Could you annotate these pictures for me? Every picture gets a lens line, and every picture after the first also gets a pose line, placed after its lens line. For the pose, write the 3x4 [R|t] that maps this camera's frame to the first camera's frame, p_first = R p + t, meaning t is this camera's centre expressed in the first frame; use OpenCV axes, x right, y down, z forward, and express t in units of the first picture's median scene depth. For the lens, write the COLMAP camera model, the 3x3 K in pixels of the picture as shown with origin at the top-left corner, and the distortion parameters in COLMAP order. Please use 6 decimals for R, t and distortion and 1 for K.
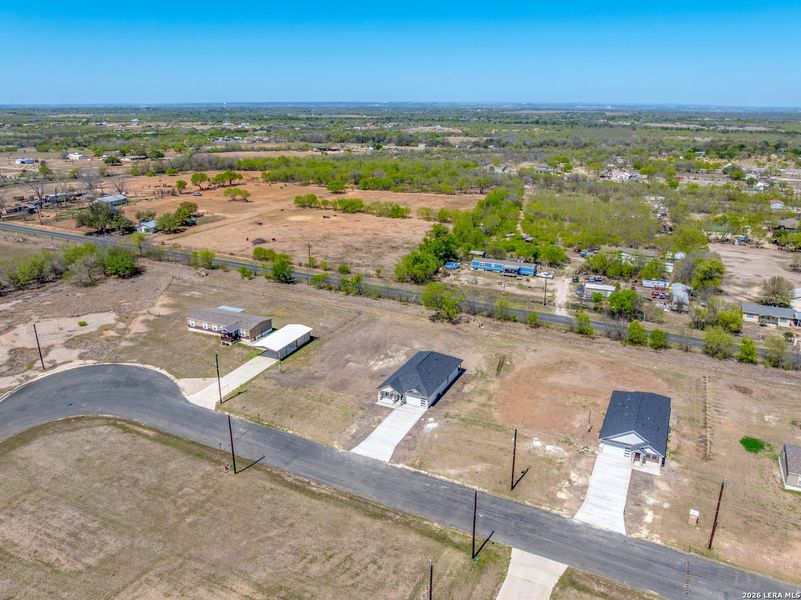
lens RADIAL K [[586.8, 0, 402.0], [0, 586.8, 299.8], [0, 0, 1]] dist [-0.036245, -0.000967]
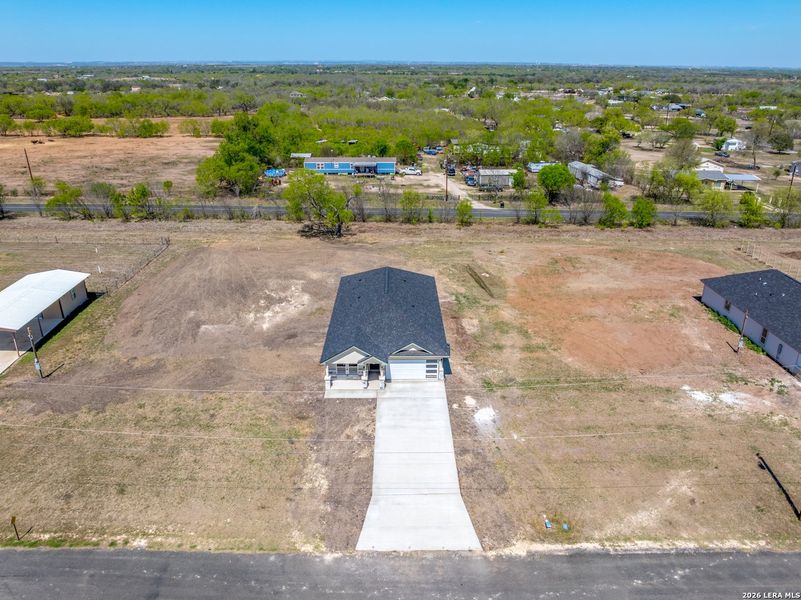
lens RADIAL K [[586.8, 0, 400.6], [0, 586.8, 300.3], [0, 0, 1]] dist [-0.036245, -0.000967]
pose [[0.894344, -0.169809, 0.413901, -0.128351], [0.143301, 0.985154, 0.094533, 0.062750], [-0.423808, -0.025233, 0.905400, 0.488227]]
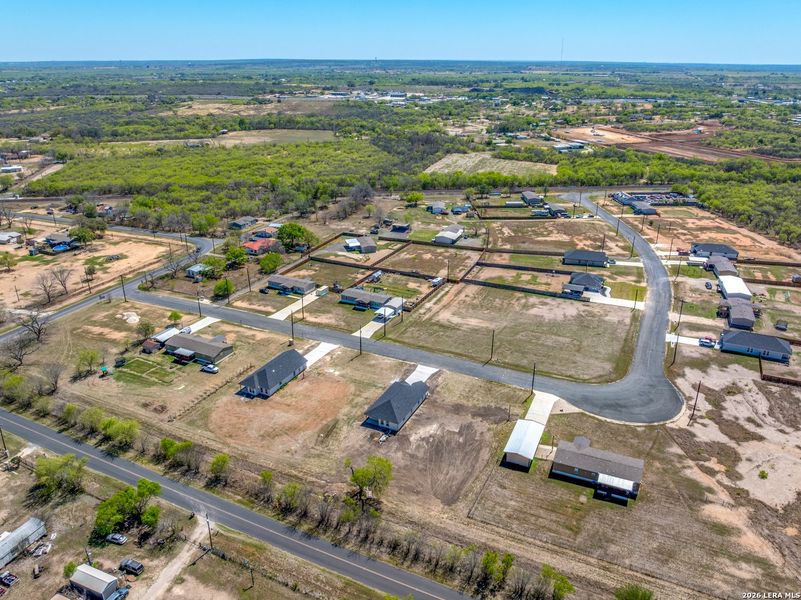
lens RADIAL K [[586.8, 0, 401.5], [0, 586.8, 299.5], [0, 0, 1]] dist [-0.036245, -0.000967]
pose [[-0.999983, -0.005698, -0.001017, 0.025054], [-0.004932, 0.746882, 0.664938, -0.822585], [-0.003029, 0.664932, -0.746897, 1.602529]]
